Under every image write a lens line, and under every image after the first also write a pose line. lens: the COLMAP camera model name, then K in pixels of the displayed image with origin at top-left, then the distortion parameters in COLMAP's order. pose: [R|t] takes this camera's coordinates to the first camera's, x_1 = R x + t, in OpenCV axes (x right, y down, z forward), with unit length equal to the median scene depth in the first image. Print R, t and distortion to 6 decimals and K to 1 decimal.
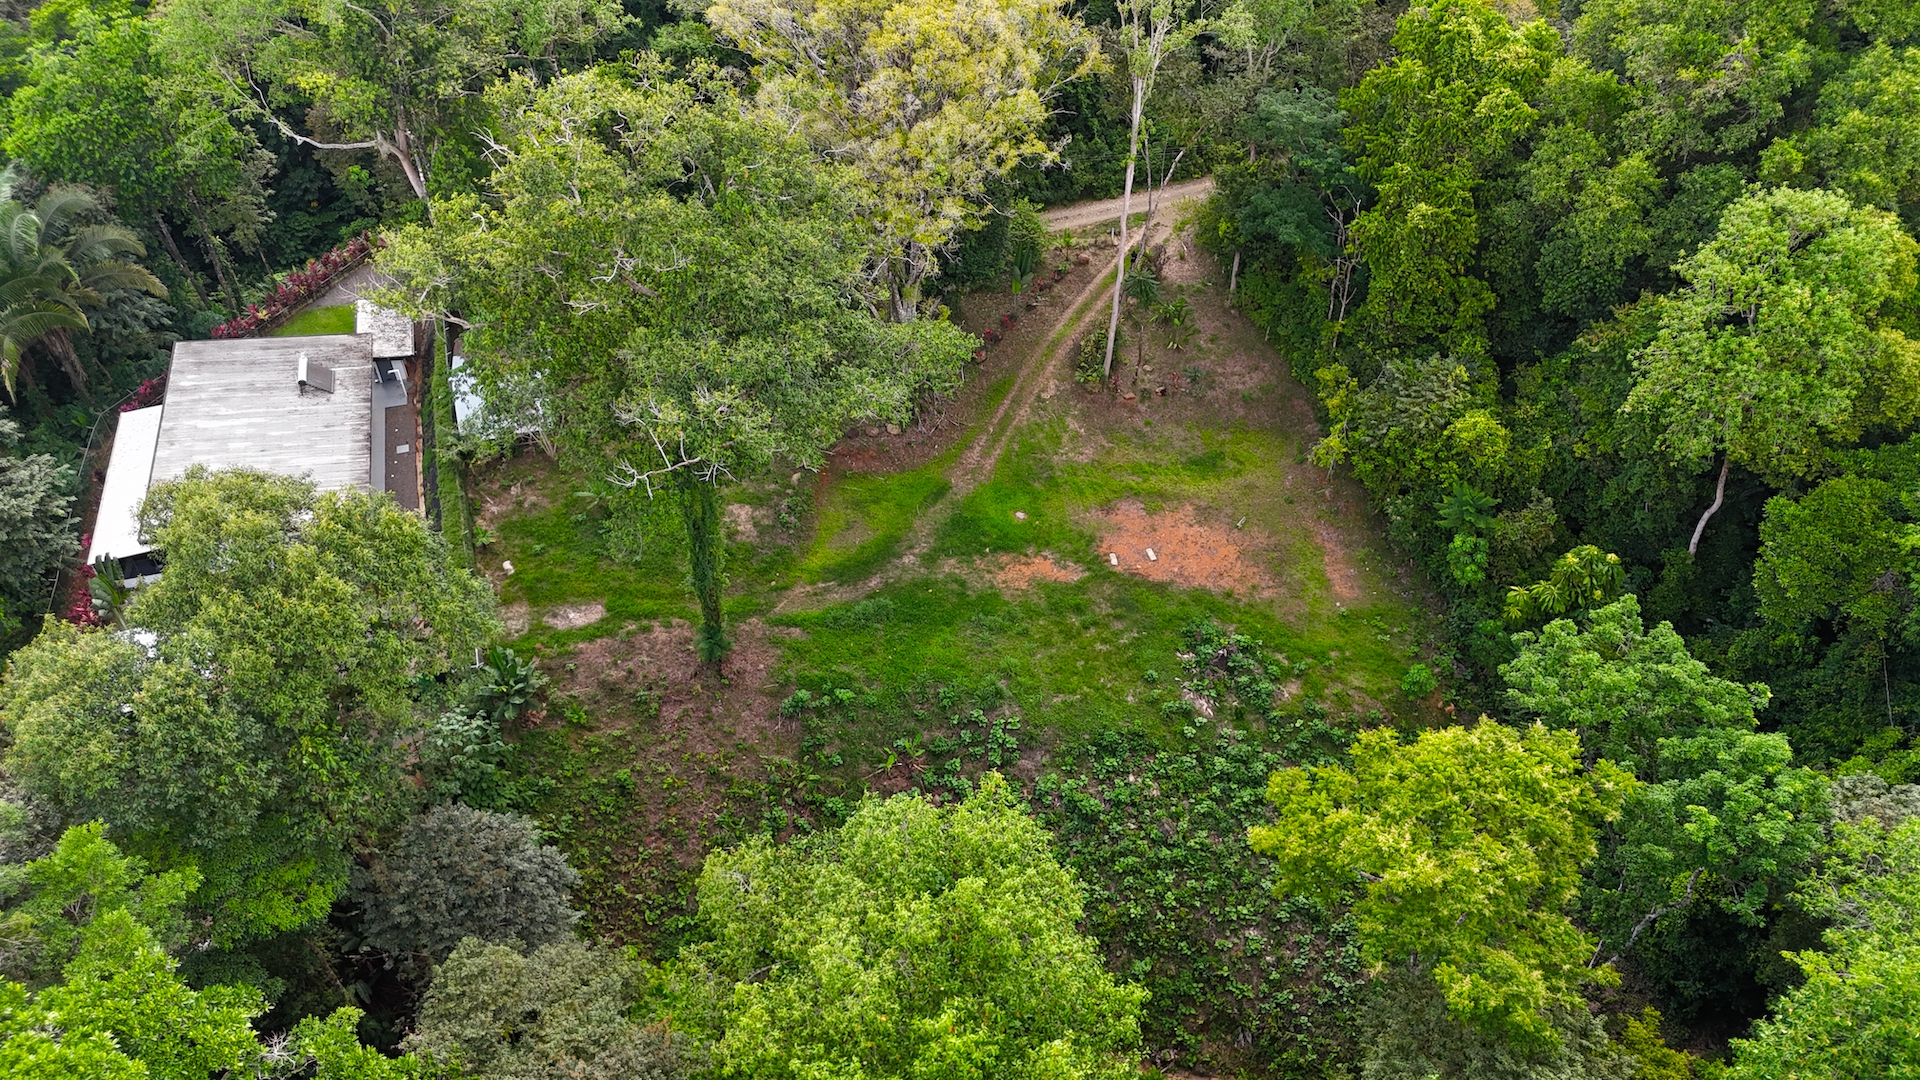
lens RADIAL K [[1353.9, 0, 962.1], [0, 1353.9, 543.2], [0, 0, 1]] dist [0.006335, 0.000756]
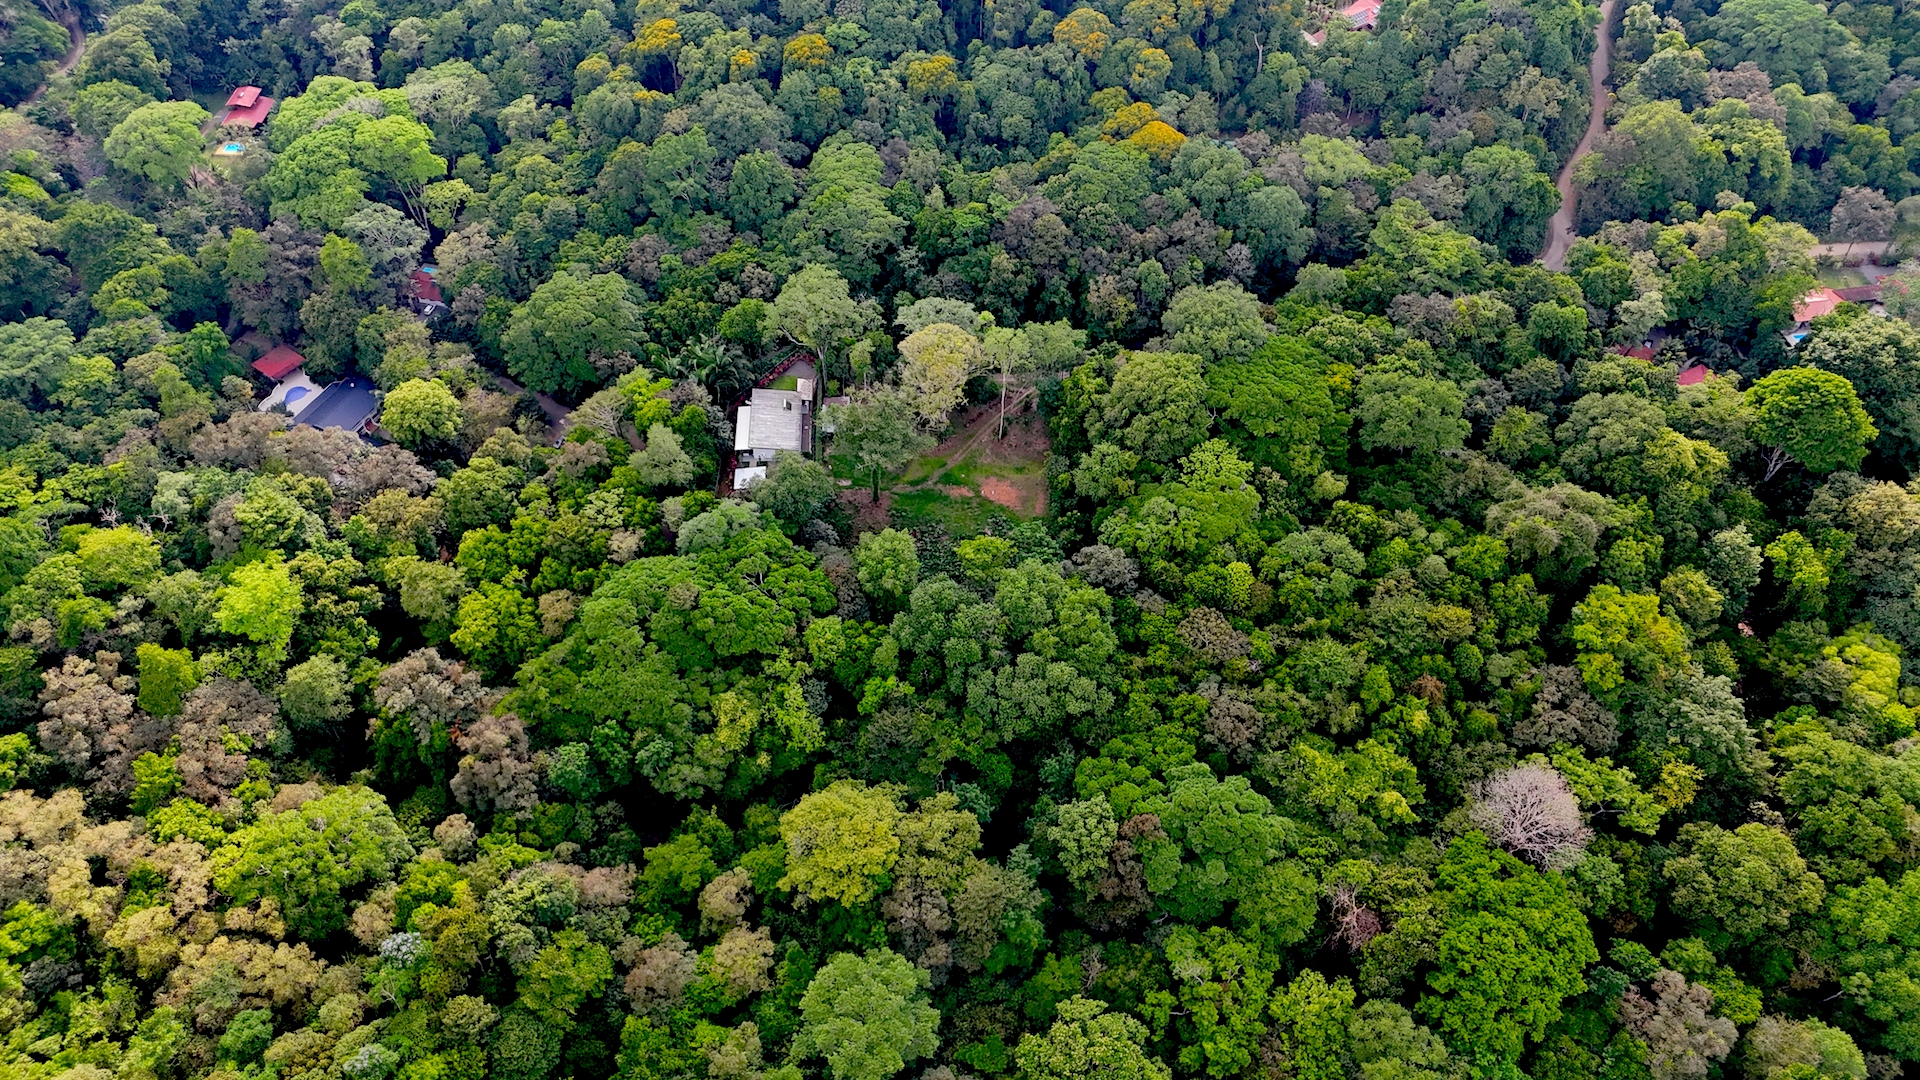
lens RADIAL K [[1353.9, 0, 959.0], [0, 1353.9, 539.5], [0, 0, 1]] dist [0.006335, 0.000756]
pose [[0.968264, 0.188031, -0.164651, 0.689477], [-0.167252, 0.977013, 0.132184, -0.345251], [0.185721, -0.100450, 0.977455, -2.693319]]
